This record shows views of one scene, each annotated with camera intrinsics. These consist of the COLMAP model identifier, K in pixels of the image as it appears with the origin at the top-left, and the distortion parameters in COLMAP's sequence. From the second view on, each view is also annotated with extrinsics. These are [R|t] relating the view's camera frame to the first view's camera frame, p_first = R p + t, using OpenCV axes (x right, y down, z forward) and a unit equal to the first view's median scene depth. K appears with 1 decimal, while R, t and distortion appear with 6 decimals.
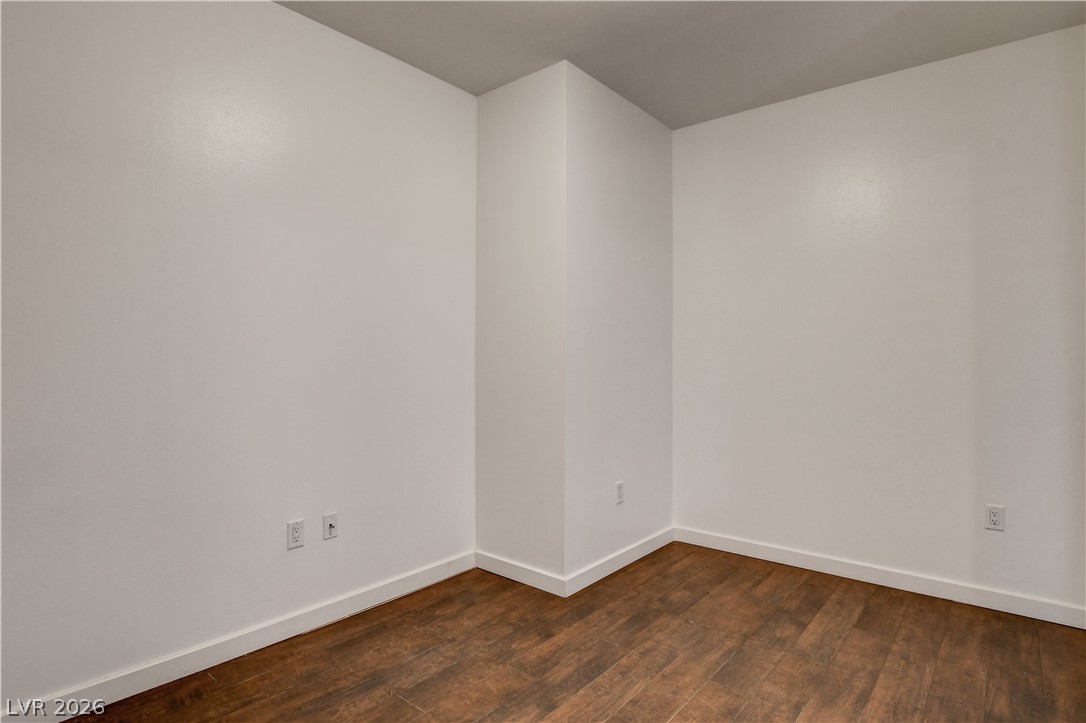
lens RADIAL K [[575.5, 0, 543.1], [0, 575.5, 356.8], [0, 0, 1]] dist [-0.033231, -0.000503]
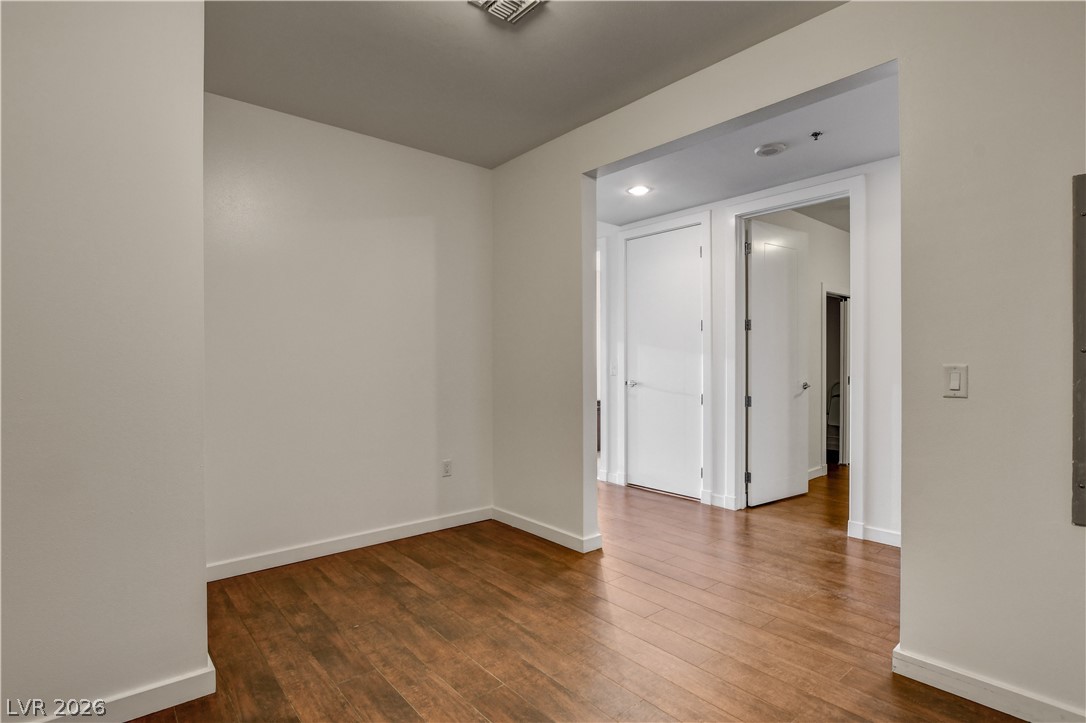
lens RADIAL K [[539.4, 0, 539.1], [0, 539.4, 355.9], [0, 0, 1]] dist [-0.025787, 0.000085]
pose [[0.169820, 0.005287, 0.985461, -0.635433], [0.004317, 0.999972, -0.006109, -0.011391], [-0.985466, 0.005291, 0.169793, 0.519717]]
